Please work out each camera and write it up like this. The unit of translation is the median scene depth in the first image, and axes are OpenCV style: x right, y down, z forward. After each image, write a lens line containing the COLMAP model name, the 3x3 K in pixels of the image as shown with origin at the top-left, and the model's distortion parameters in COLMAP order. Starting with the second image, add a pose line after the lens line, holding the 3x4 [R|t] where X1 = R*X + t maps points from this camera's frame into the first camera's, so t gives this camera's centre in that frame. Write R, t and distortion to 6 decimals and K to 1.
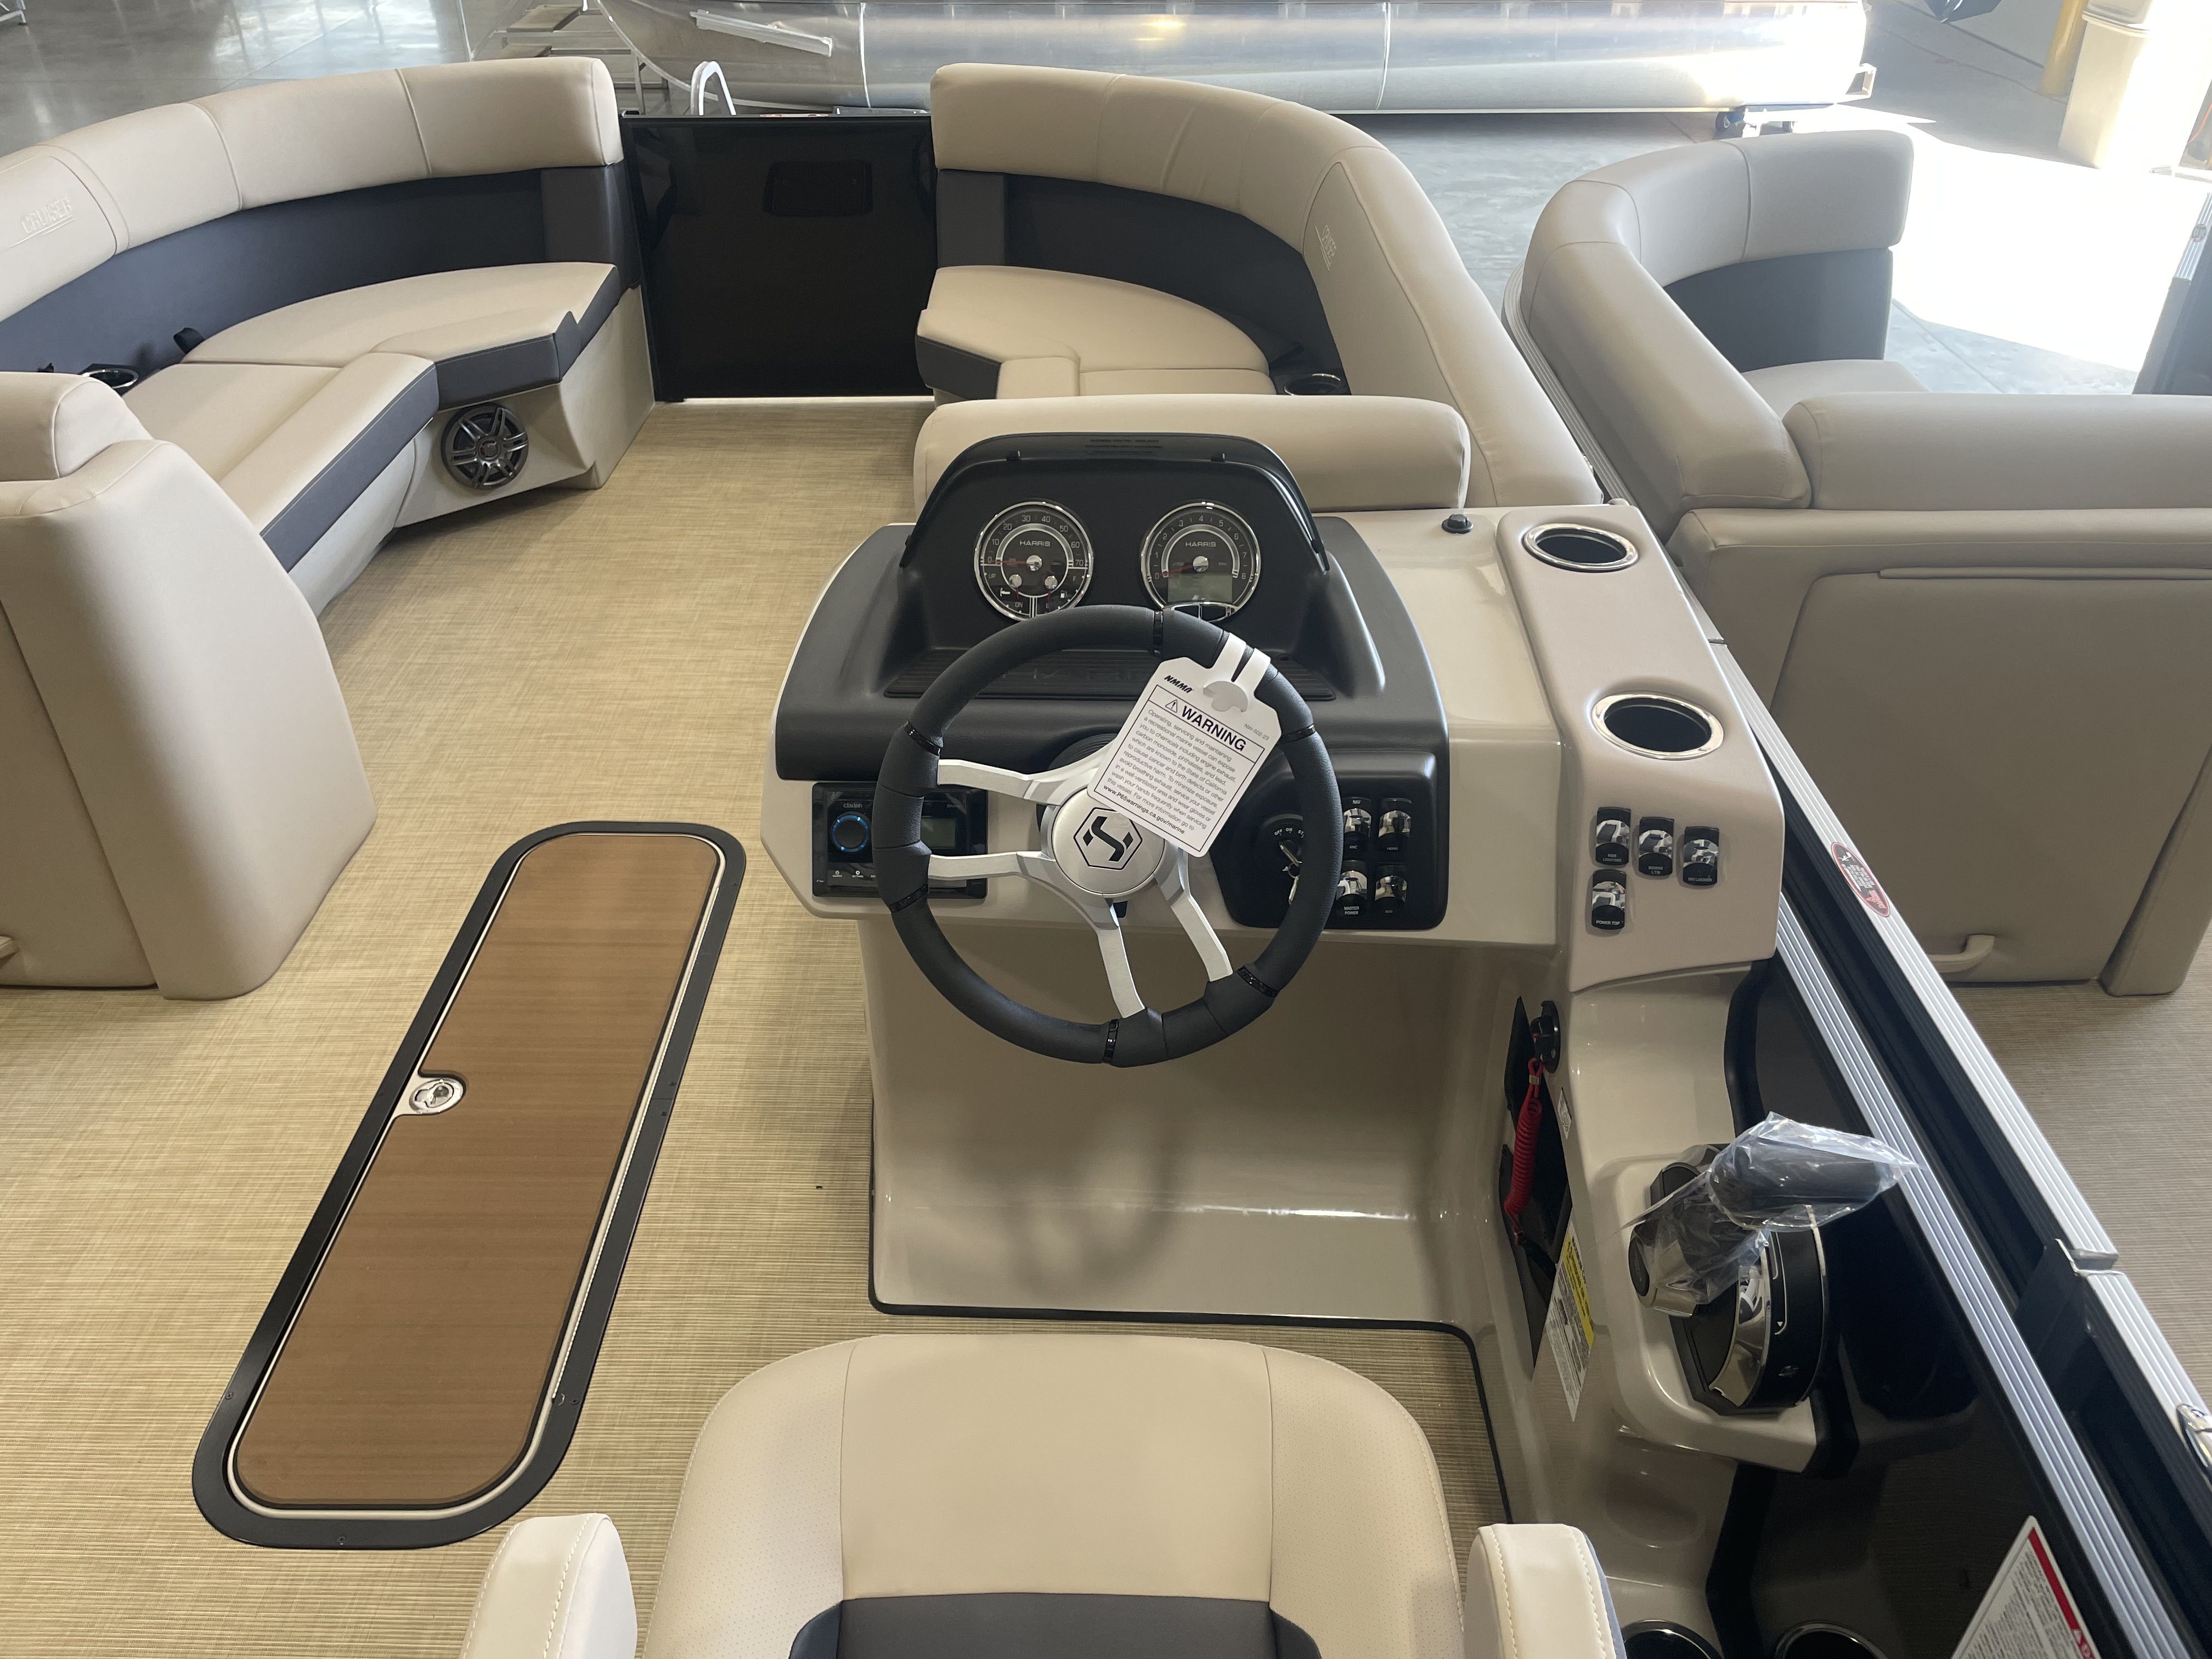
lens RADIAL K [[1676.9, 0, 1087.7], [0, 1676.9, 798.2], [0, 0, 1]] dist [0.083772, -0.112332]
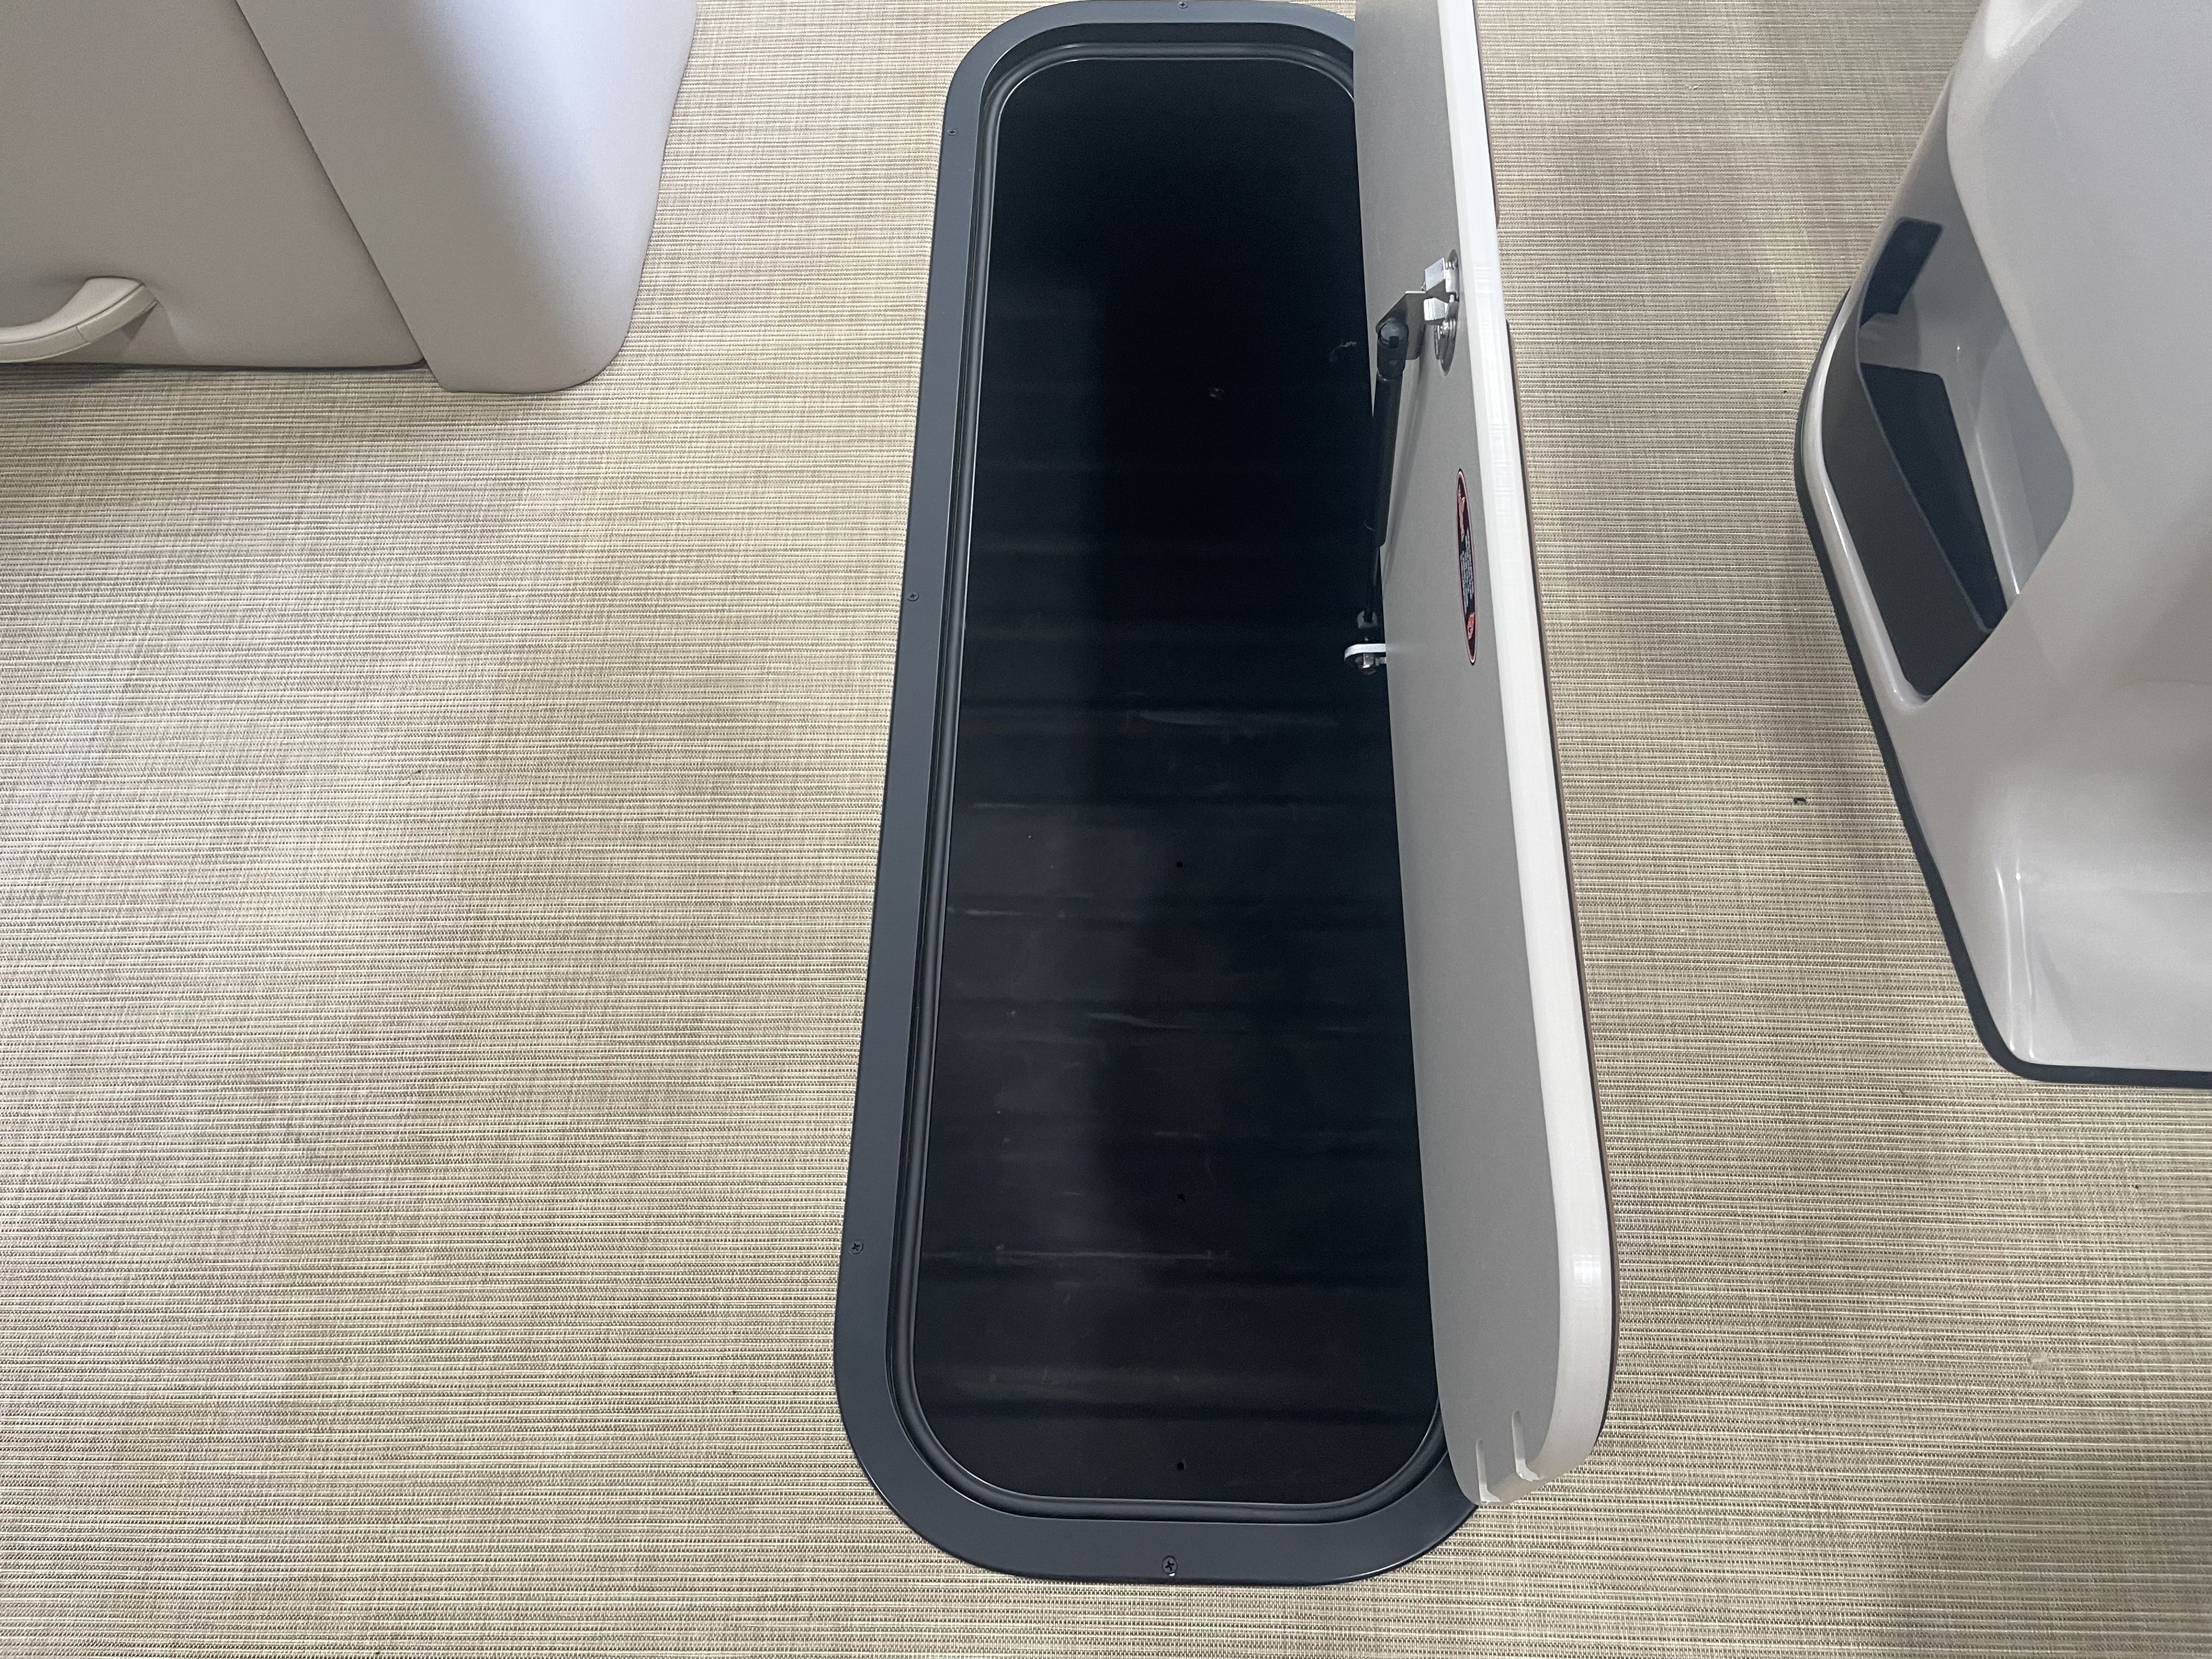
lens RADIAL K [[1676.9, 0, 1098.2], [0, 1676.9, 836.4], [0, 0, 1]] dist [0.083772, -0.112332]
pose [[0.999719, -0.000788, -0.023690, -0.307034], [0.012080, 0.876850, 0.480612, -0.014167], [0.020394, -0.480763, 0.876613, 0.441229]]
